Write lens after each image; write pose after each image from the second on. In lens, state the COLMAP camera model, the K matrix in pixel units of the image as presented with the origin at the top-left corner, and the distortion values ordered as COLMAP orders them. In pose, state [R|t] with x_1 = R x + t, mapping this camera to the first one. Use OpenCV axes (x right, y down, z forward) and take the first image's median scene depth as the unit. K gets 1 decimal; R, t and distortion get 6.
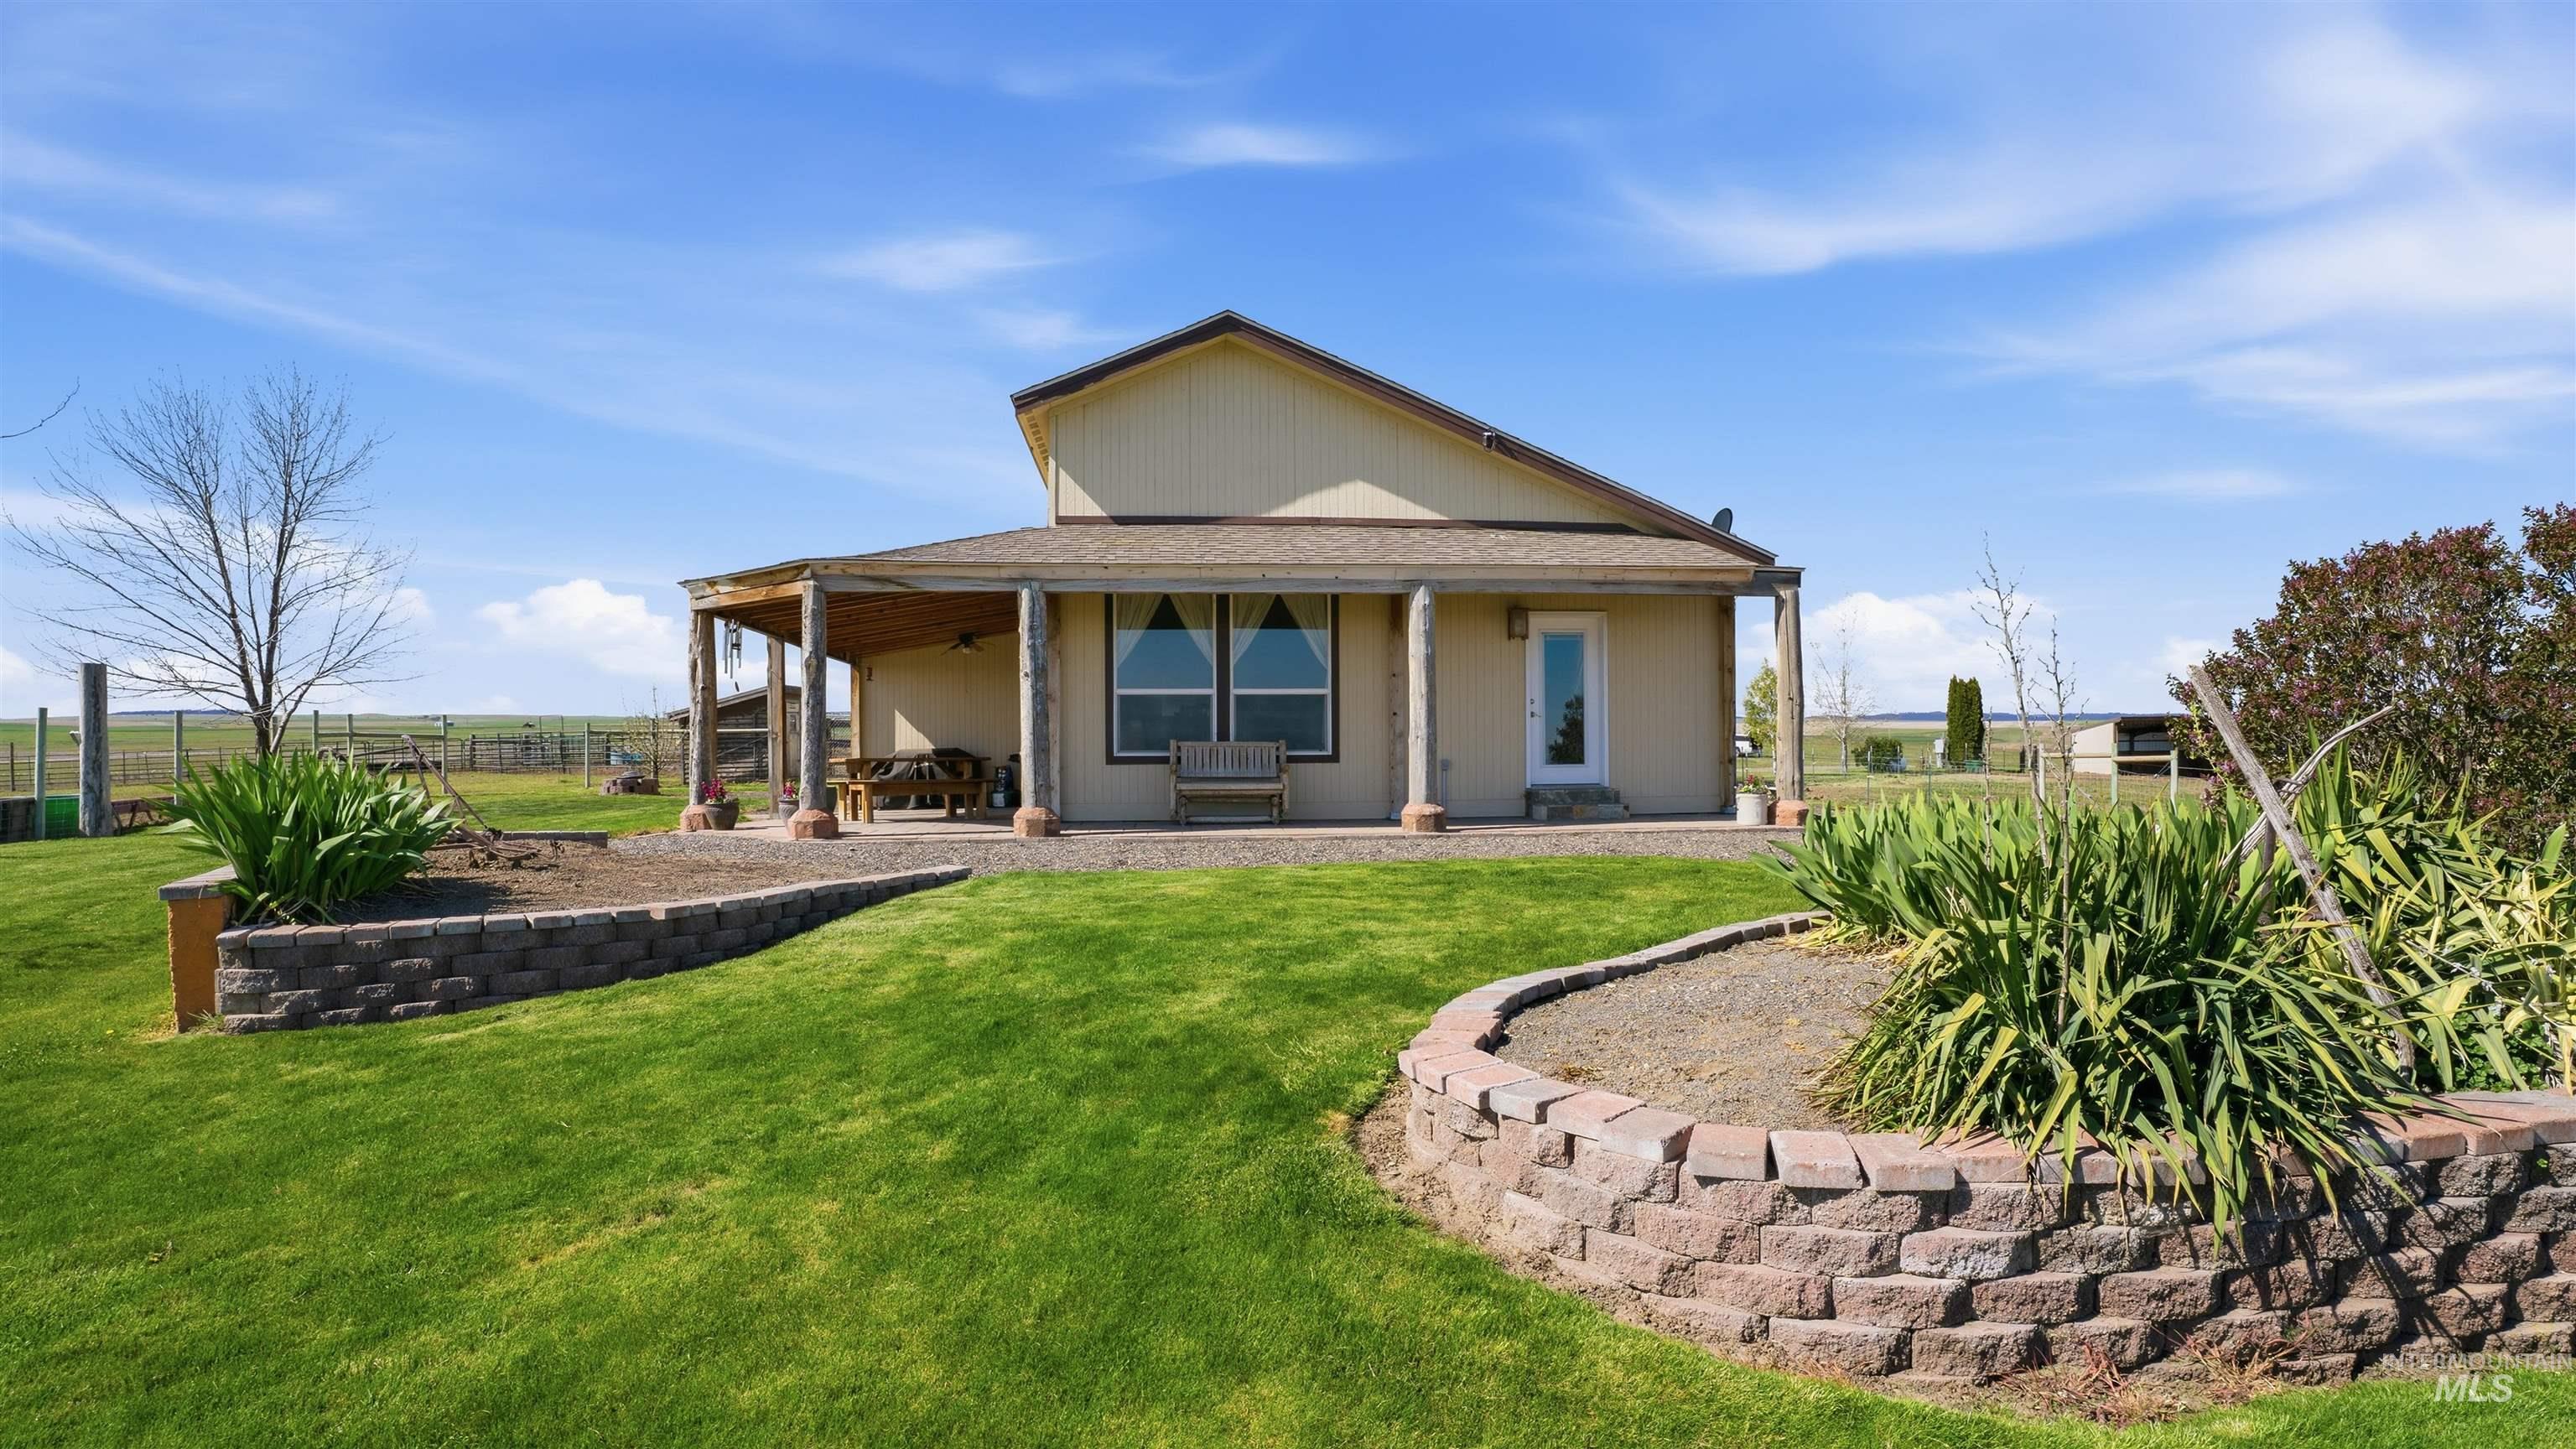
lens RADIAL K [[1227.7, 0, 1288.0], [0, 1227.7, 724.5], [0, 0, 1]] dist [-0.131590, 0.086607]
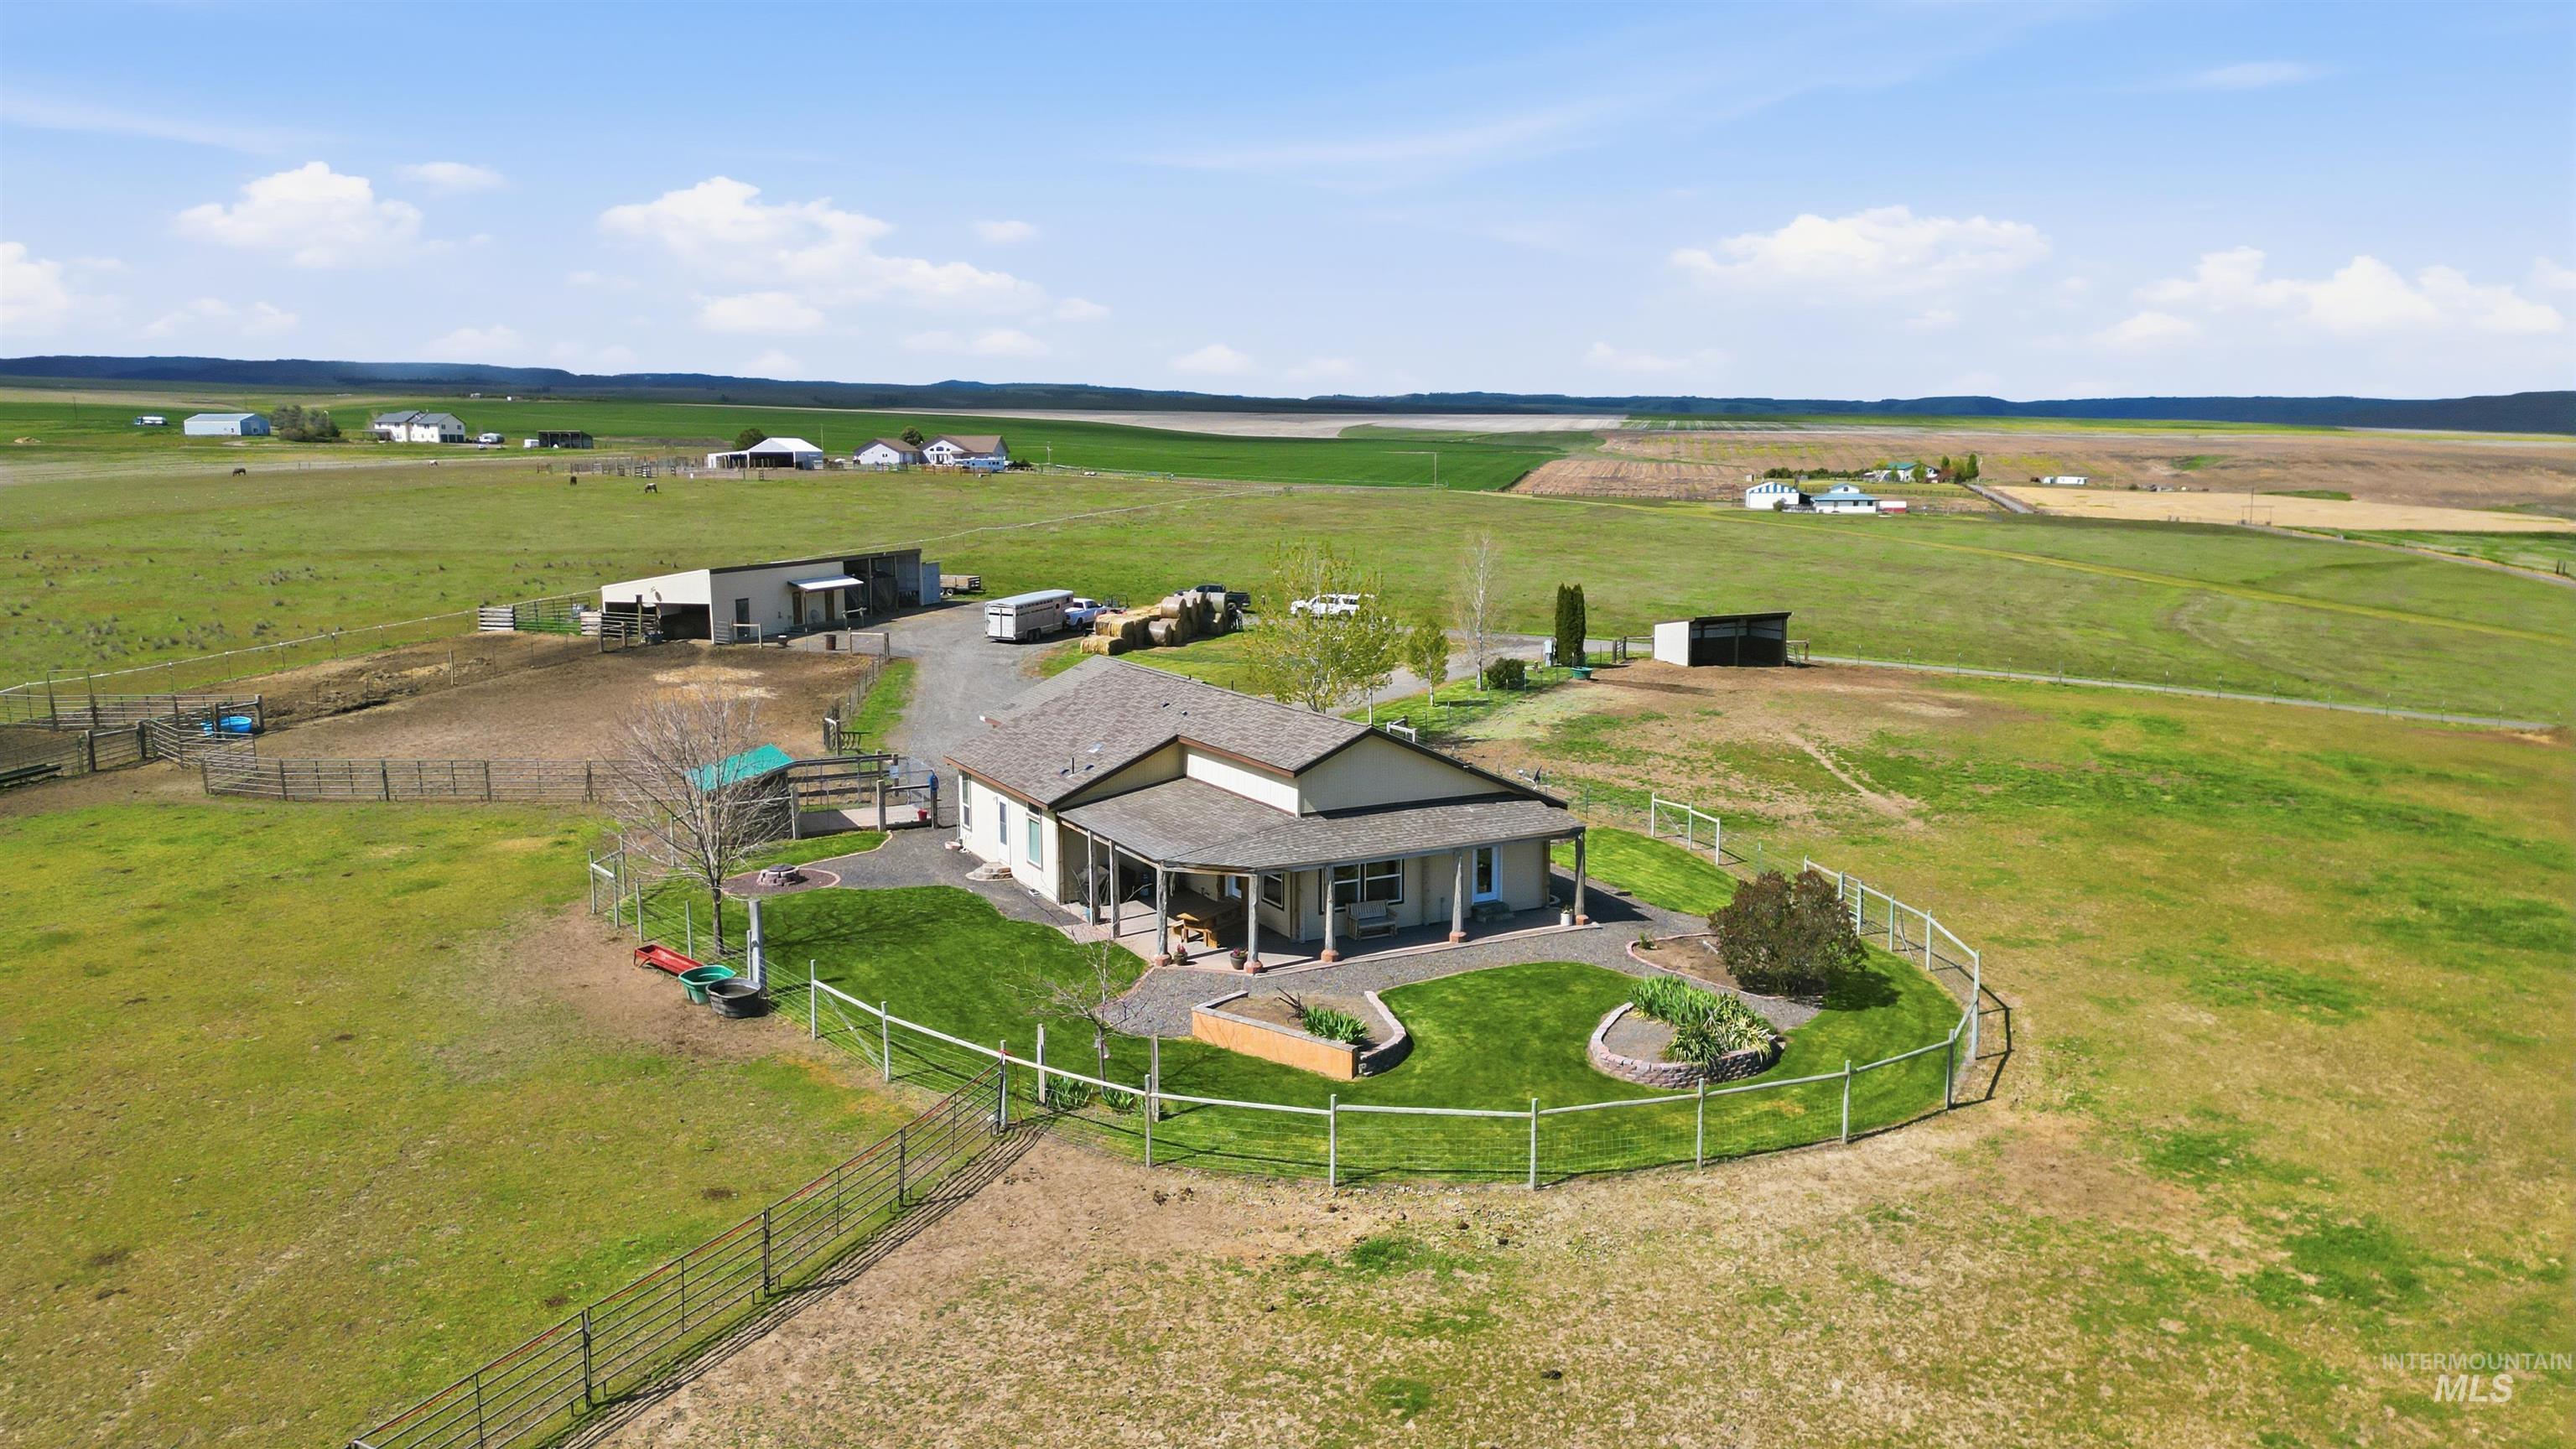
lens RADIAL K [[1728.6, 0, 1287.2], [0, 1728.6, 679.3], [0, 0, 1]] dist [0.031886, 0.001217]
pose [[0.924906, -0.043639, 0.377683, -1.510350], [-0.012548, 0.989346, 0.145041, -0.942582], [-0.379988, -0.138888, 0.914505, -2.046864]]
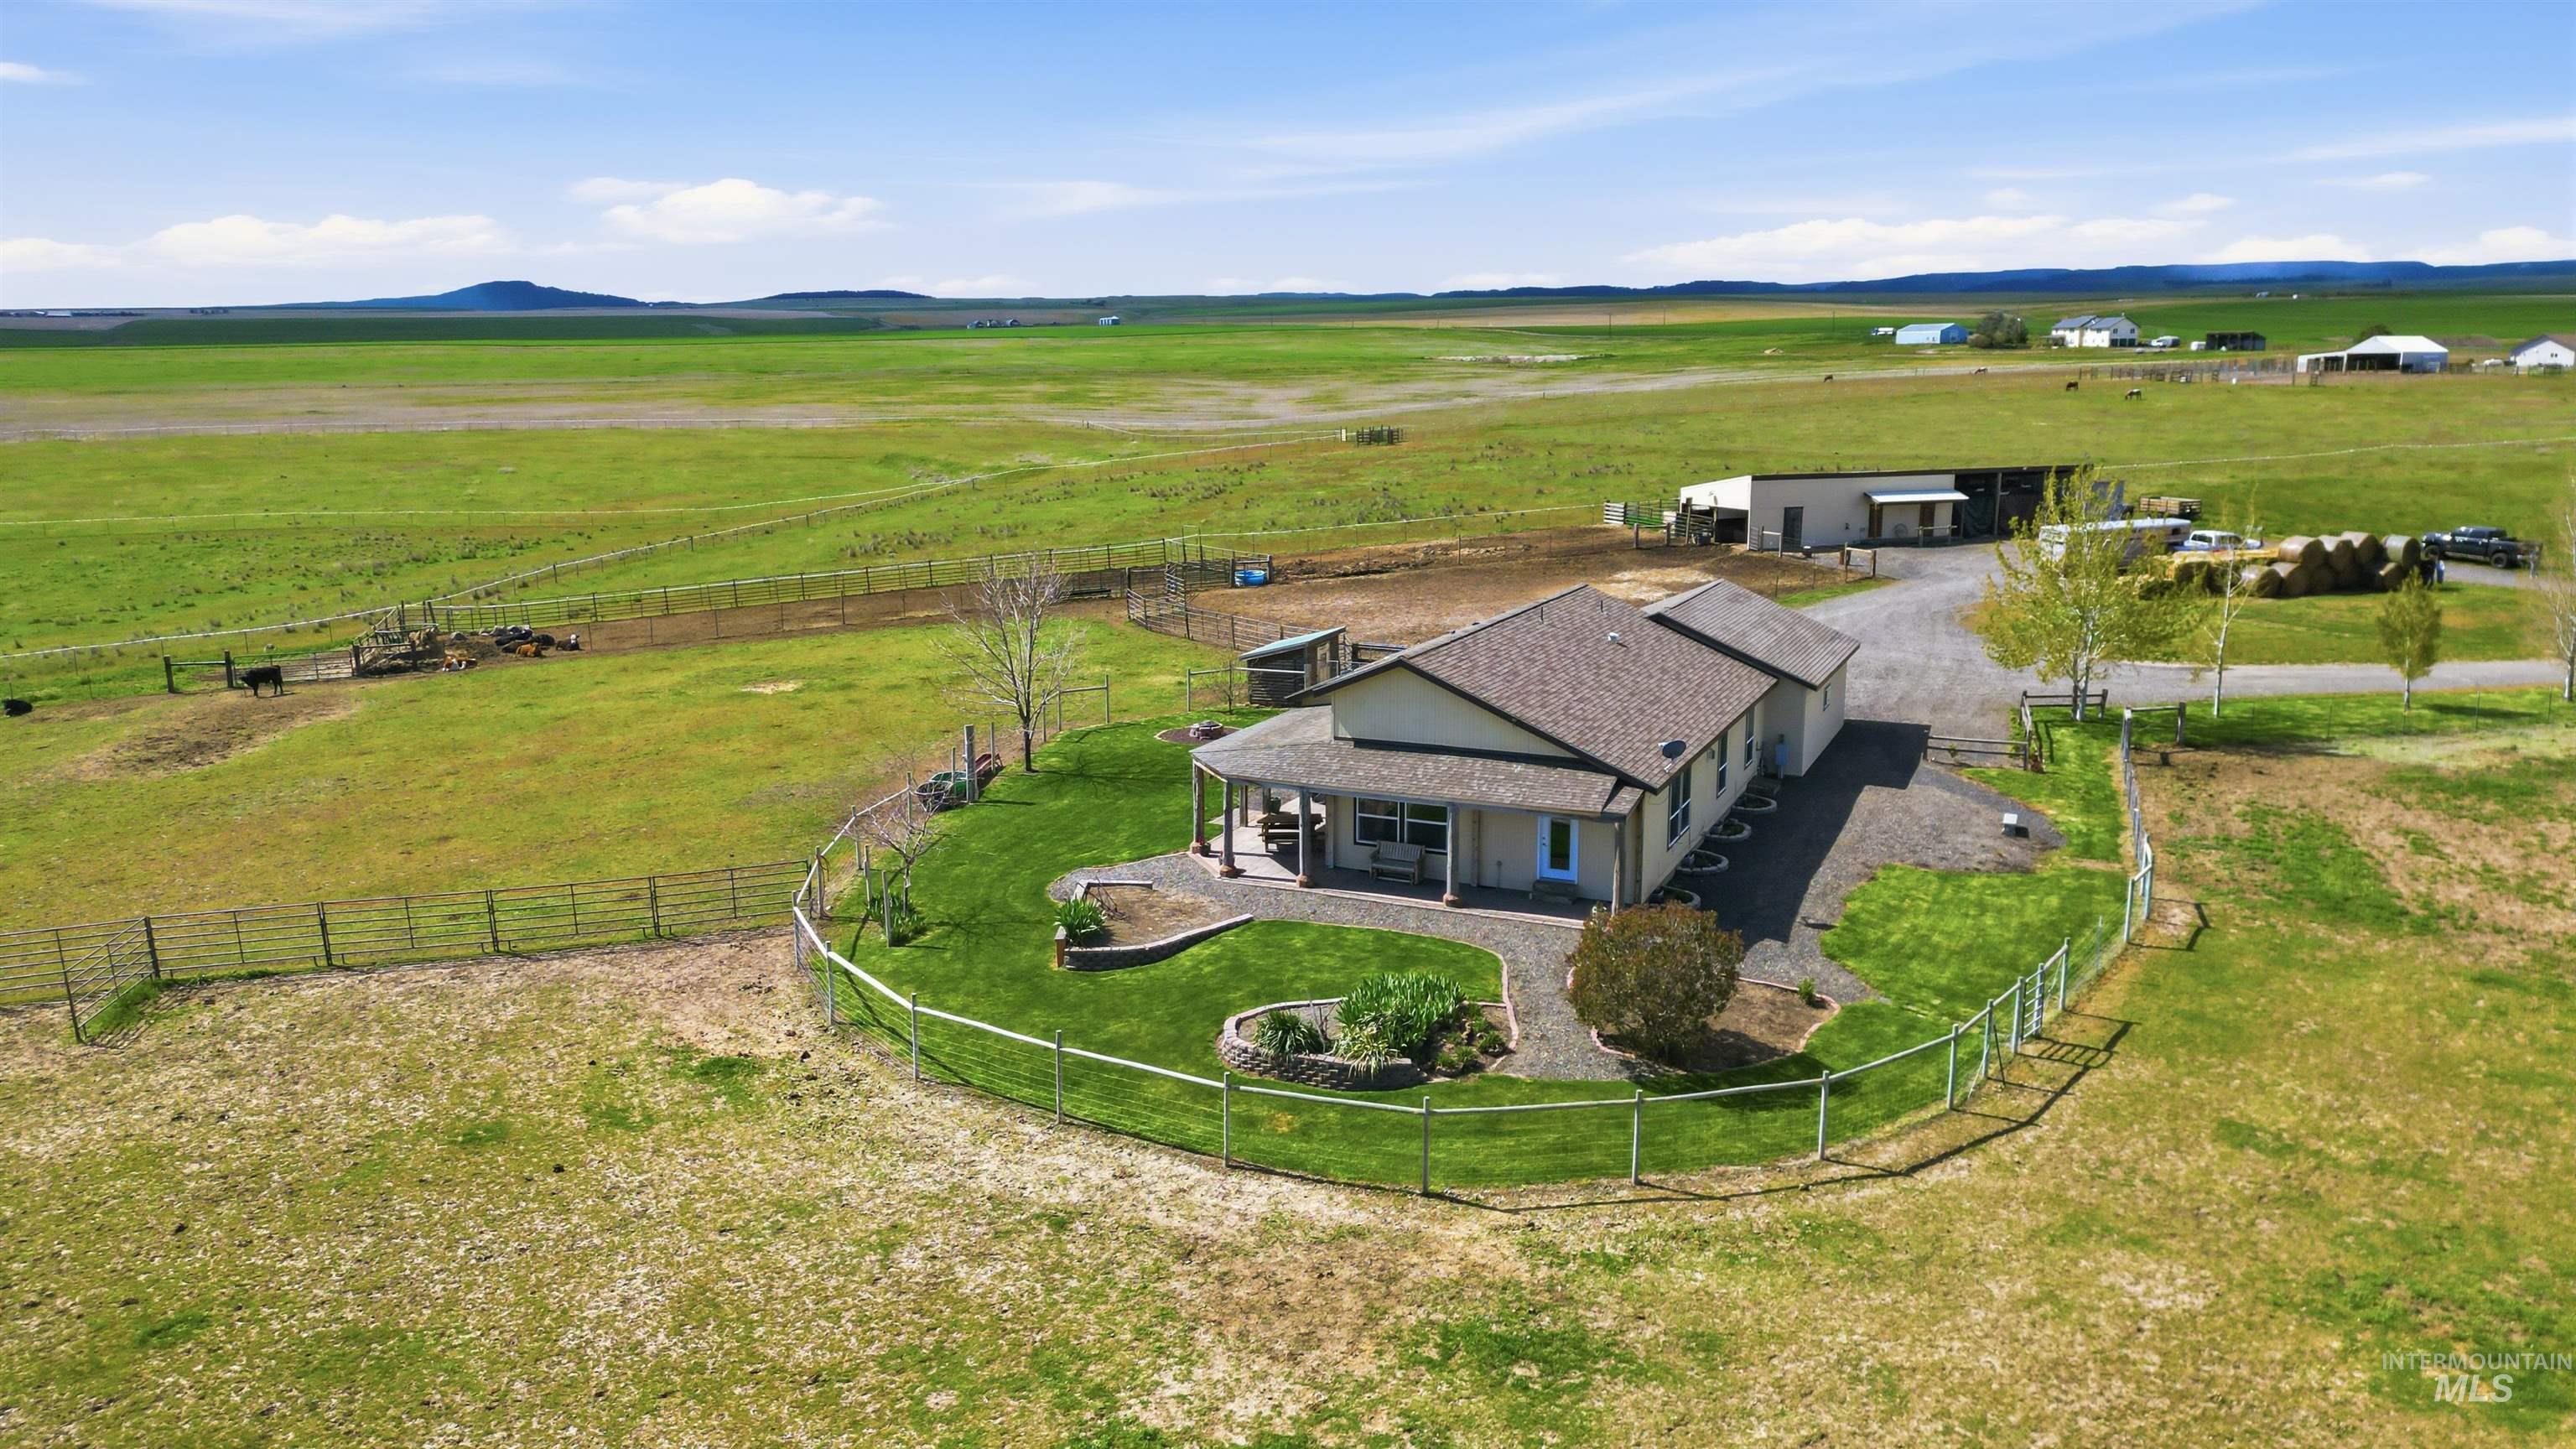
lens RADIAL K [[1750.6, 0, 1288.0], [0, 1750.6, 724.5], [0, 0, 1]] dist [-0.003468, -0.003437]
pose [[0.865592, 0.096987, -0.491268, 1.383989], [0.015655, 0.975343, 0.220137, -0.948737], [0.500505, -0.198240, 0.842731, -1.837337]]
